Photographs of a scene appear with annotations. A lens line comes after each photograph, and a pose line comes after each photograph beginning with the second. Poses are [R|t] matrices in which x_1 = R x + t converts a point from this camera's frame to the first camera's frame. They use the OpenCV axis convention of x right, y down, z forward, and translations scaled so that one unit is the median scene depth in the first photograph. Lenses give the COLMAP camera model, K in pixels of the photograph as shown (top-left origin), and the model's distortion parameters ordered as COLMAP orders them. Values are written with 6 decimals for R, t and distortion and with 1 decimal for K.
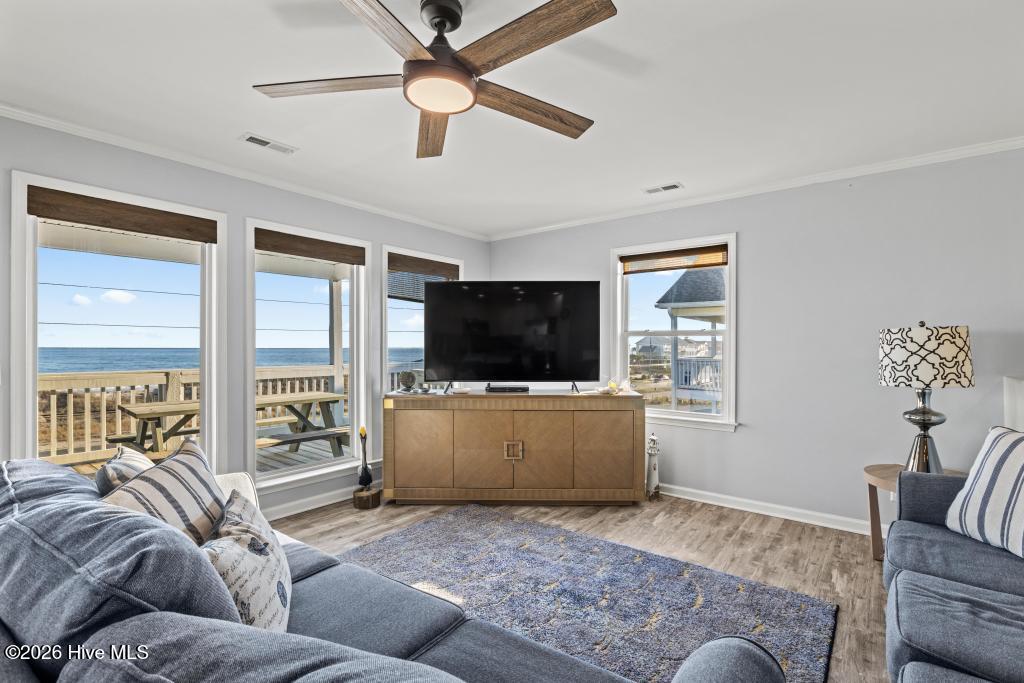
lens RADIAL K [[490.5, 0, 511.6], [0, 490.5, 343.8], [0, 0, 1]] dist [0.003215, 0.000069]
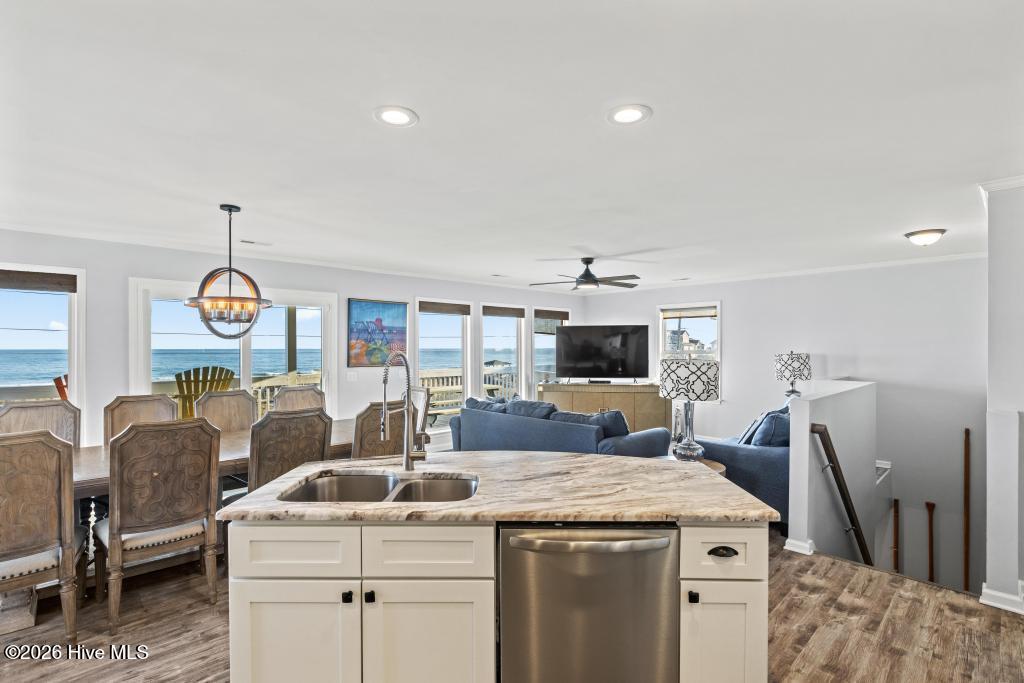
lens RADIAL K [[490.5, 0, 514.2], [0, 490.5, 342.2], [0, 0, 1]] dist [0.003215, 0.000069]
pose [[0.990572, -0.003627, -0.136944, -0.075438], [0.002883, 0.999980, -0.005635, -0.052996], [0.136962, 0.005187, 0.990563, -0.963421]]
